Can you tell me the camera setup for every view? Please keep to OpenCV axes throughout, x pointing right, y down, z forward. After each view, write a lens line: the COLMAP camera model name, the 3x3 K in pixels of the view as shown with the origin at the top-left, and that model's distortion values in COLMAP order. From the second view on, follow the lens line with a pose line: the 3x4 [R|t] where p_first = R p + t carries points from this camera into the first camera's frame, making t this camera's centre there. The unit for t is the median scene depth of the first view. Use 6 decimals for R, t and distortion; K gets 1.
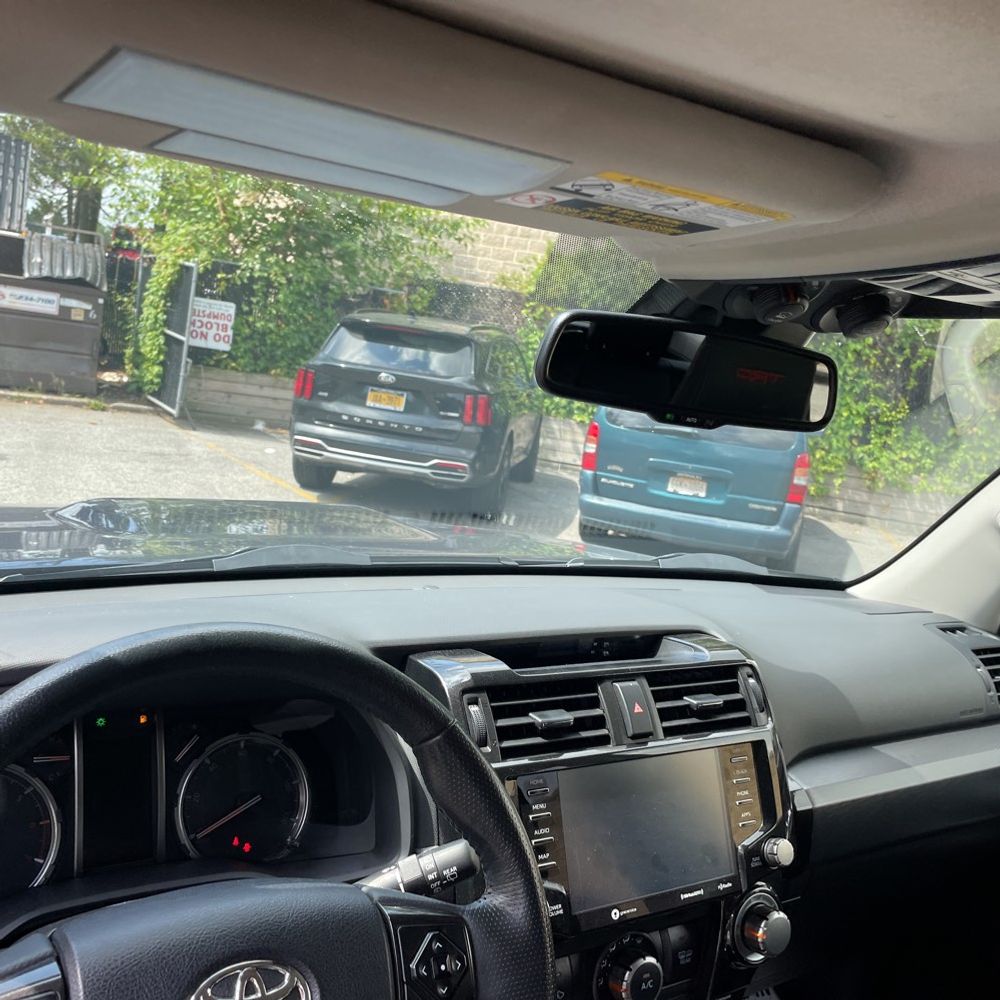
lens RADIAL K [[1022.9, 0, 501.8], [0, 1022.9, 492.5], [0, 0, 1]] dist [0.042089, 0.000000]
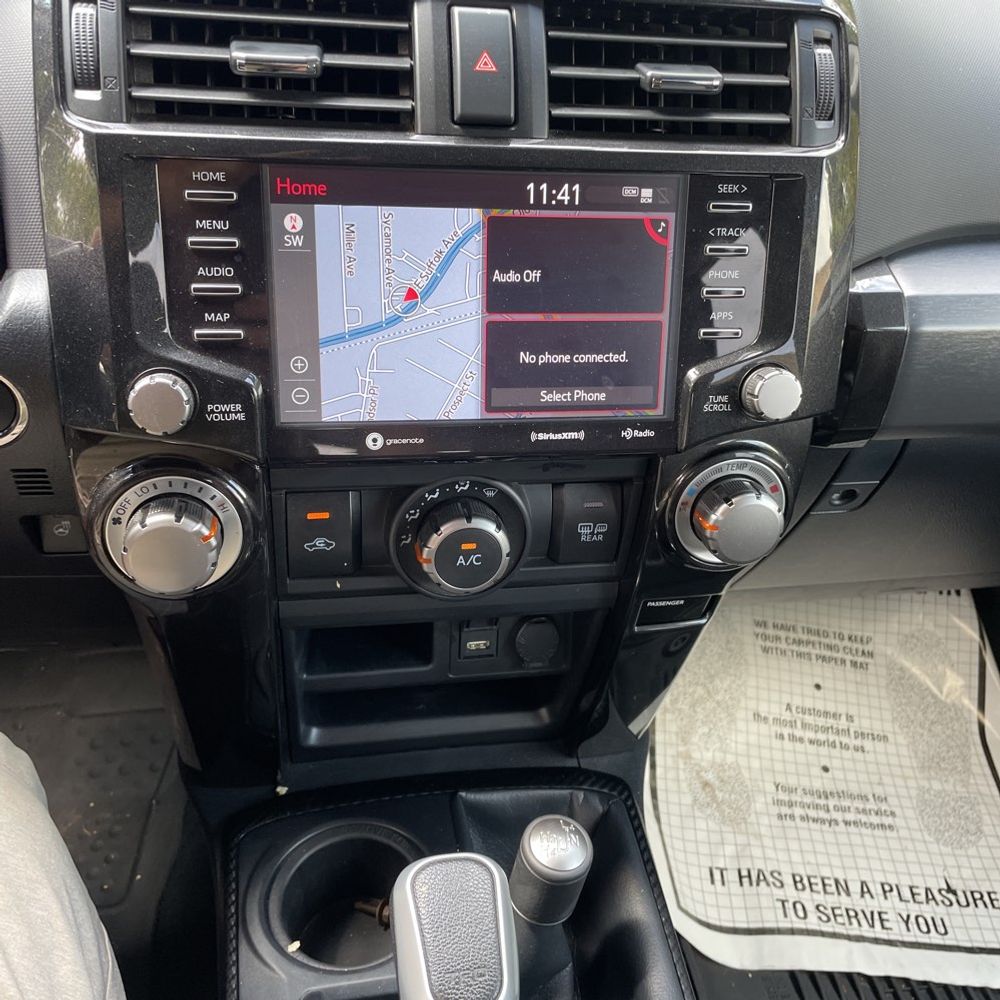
lens RADIAL K [[1022.9, 0, 516.3], [0, 1022.9, 504.1], [0, 0, 1]] dist [0.042089, 0.000000]
pose [[0.925953, 0.197093, -0.322125, 0.337803], [-0.031008, 0.889800, 0.455295, 0.172101], [0.376362, -0.411594, 0.830025, 0.515395]]
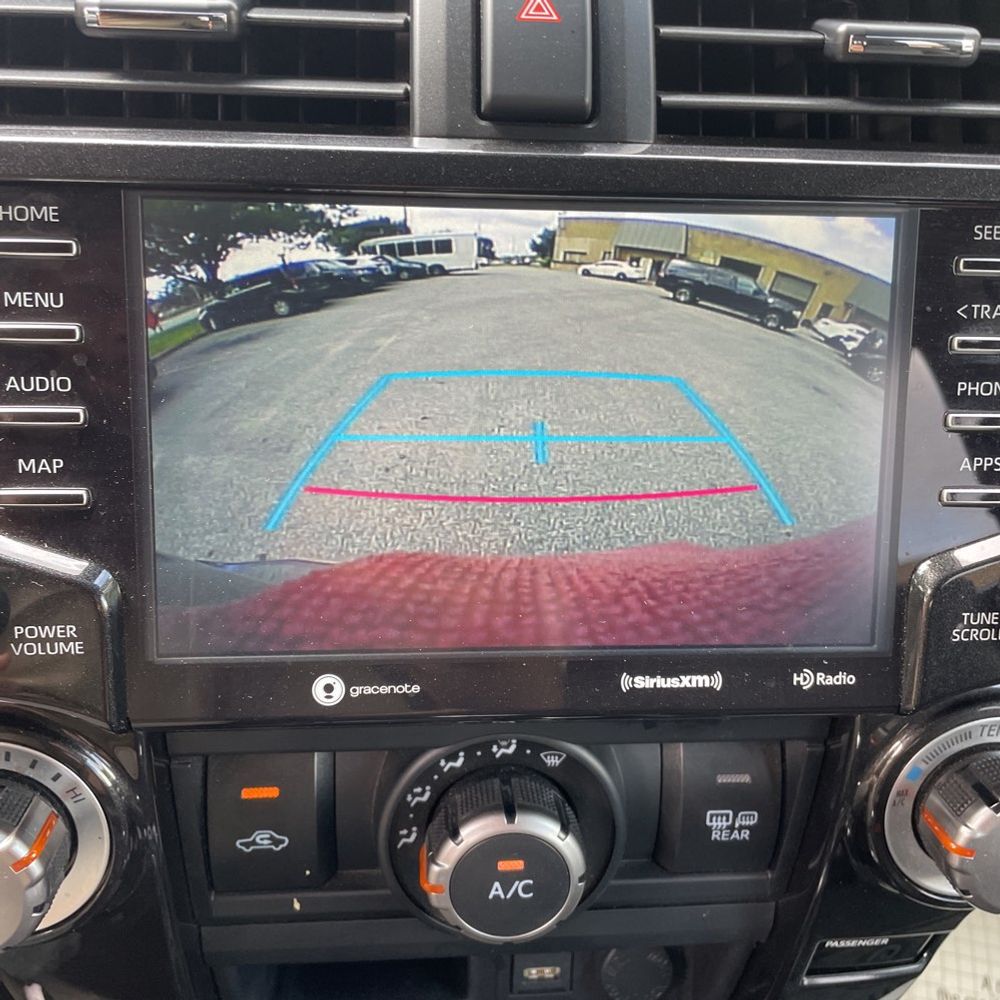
lens RADIAL K [[1022.9, 0, 506.8], [0, 1022.9, 490.2], [0, 0, 1]] dist [0.042089, 0.000000]
pose [[0.879206, 0.156709, -0.449932, 0.259934], [-0.000407, 0.944606, 0.328207, 0.237027], [0.476441, -0.288379, 0.830567, 0.733949]]
